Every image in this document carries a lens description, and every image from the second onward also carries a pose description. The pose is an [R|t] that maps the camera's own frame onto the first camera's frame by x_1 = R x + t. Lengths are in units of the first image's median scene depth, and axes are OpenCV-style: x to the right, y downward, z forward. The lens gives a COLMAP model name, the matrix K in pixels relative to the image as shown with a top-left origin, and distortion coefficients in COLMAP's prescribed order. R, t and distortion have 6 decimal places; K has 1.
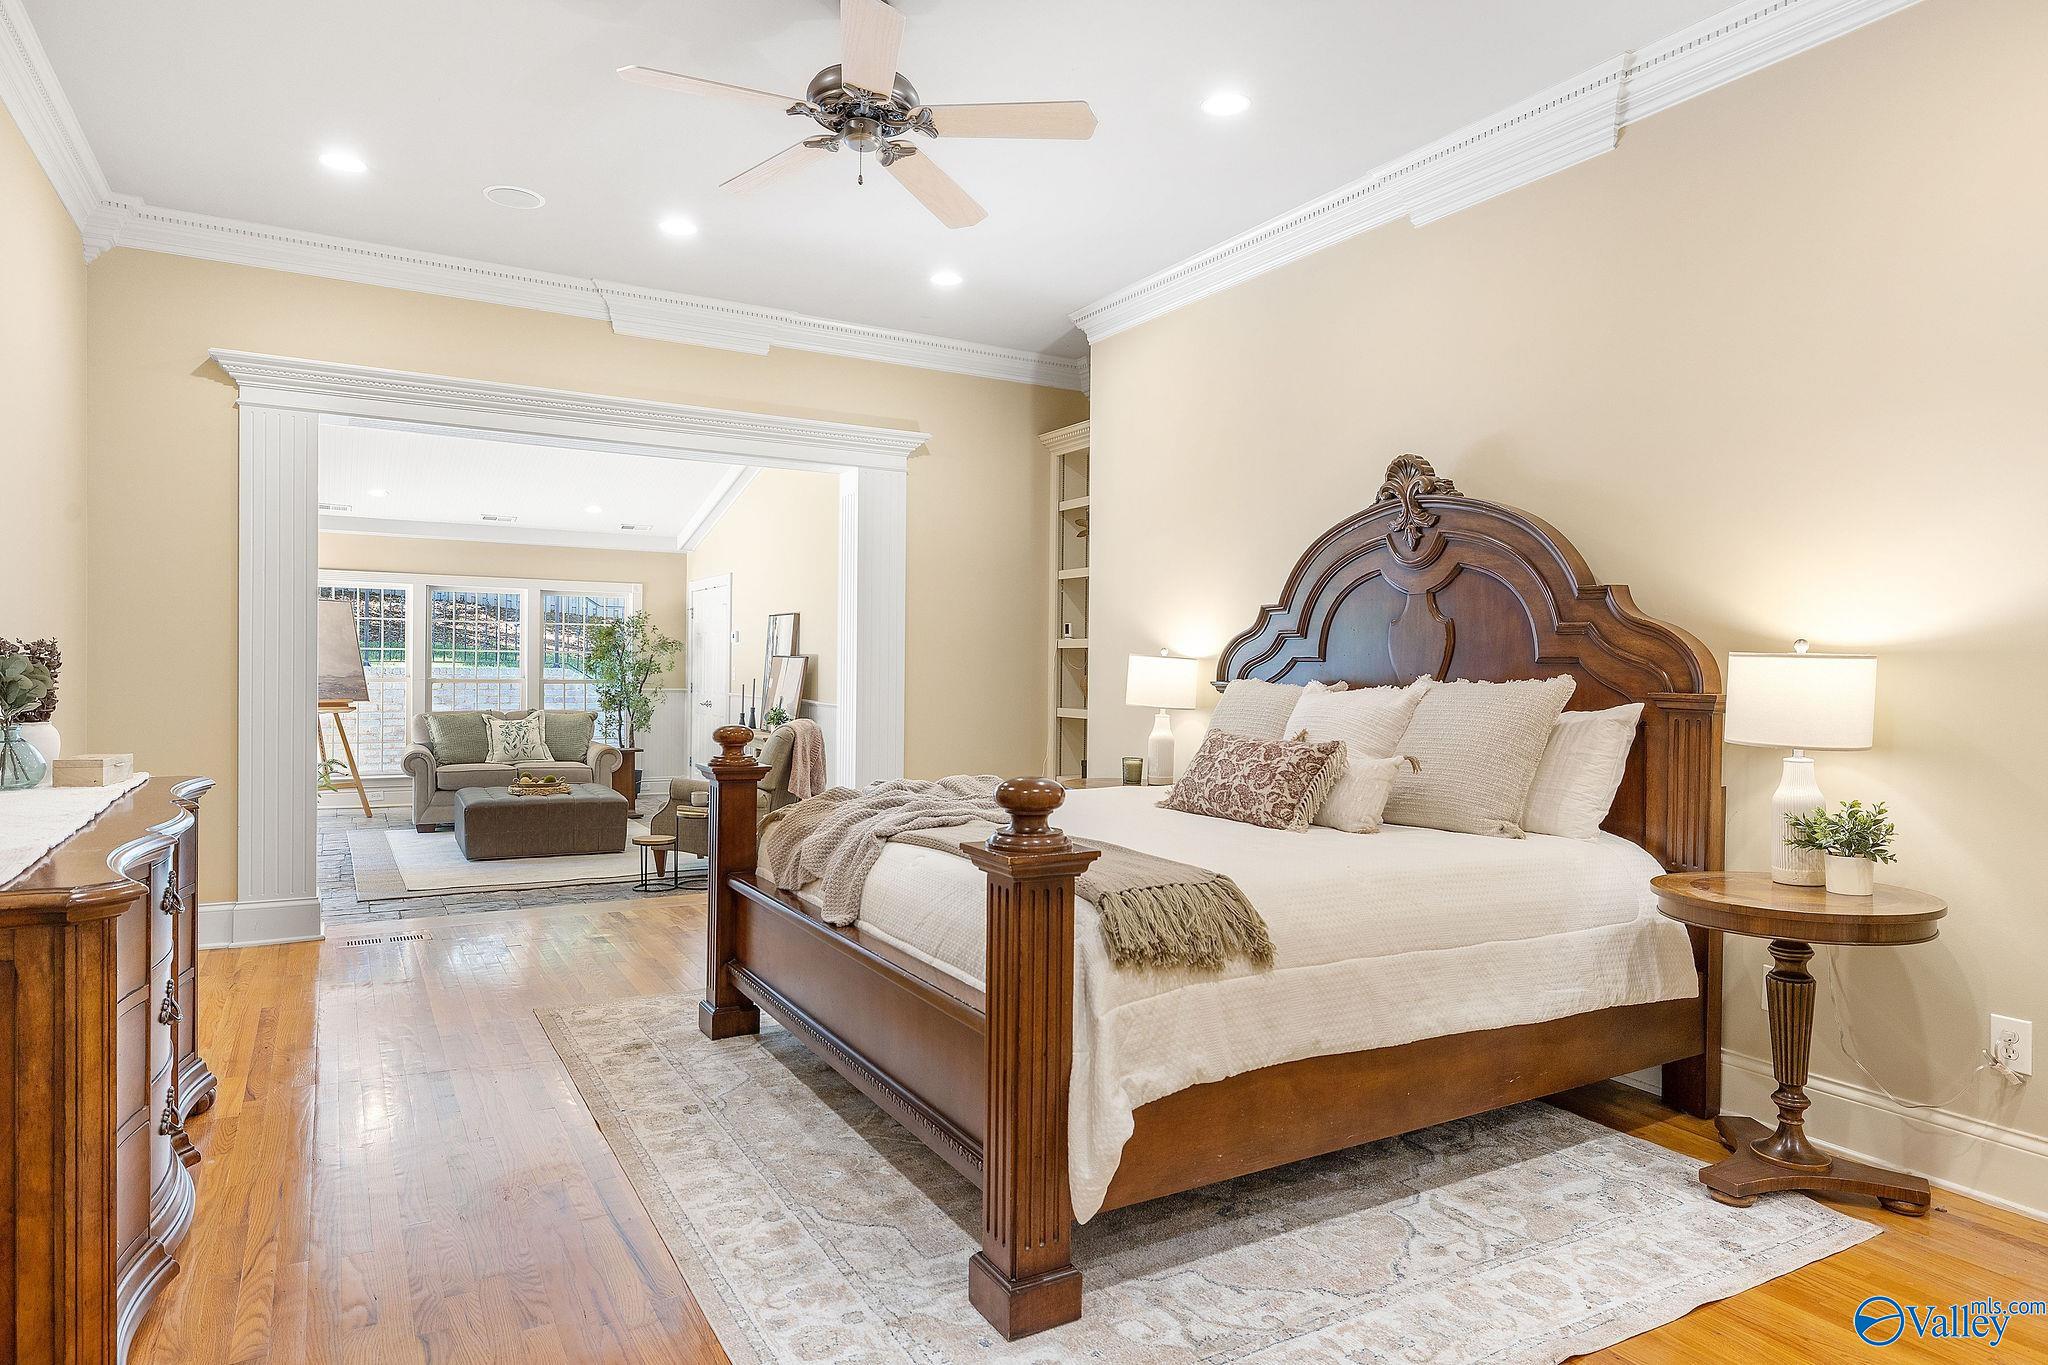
lens RADIAL K [[1171.3, 0, 1017.2], [0, 1171.3, 683.9], [0, 0, 1]] dist [0.003940, 0.001483]
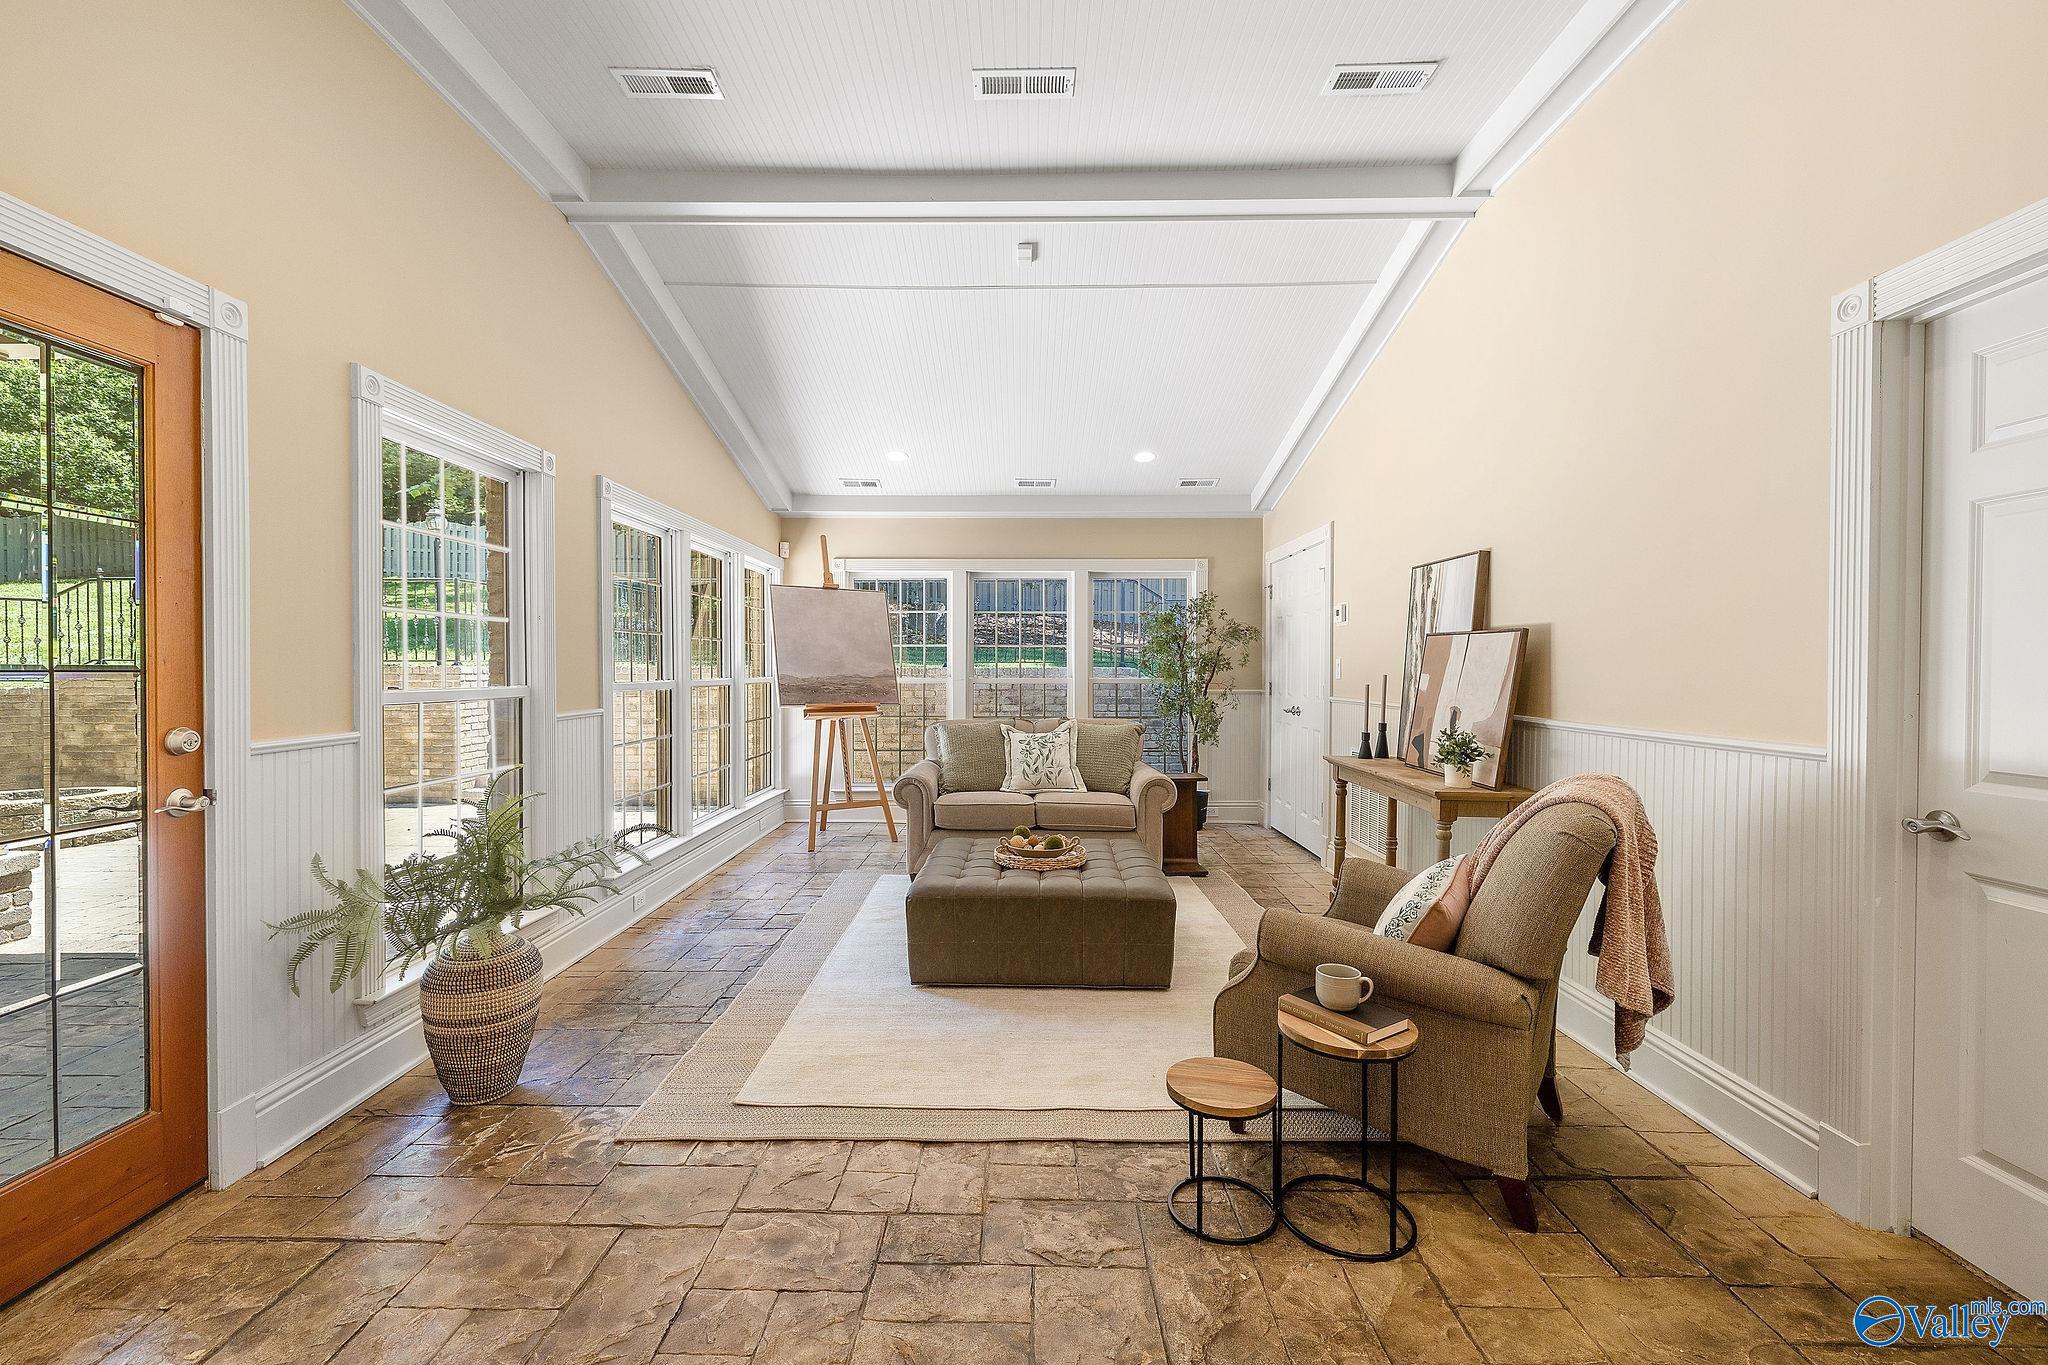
lens RADIAL K [[864.9, 0, 1018.5], [0, 864.9, 682.5], [0, 0, 1]] dist [-0.002212, 0.000877]
pose [[0.860356, -0.004373, -0.509674, -0.143430], [0.003954, 0.999990, -0.001906, -0.000326], [0.509678, -0.000376, 0.860365, 0.467837]]
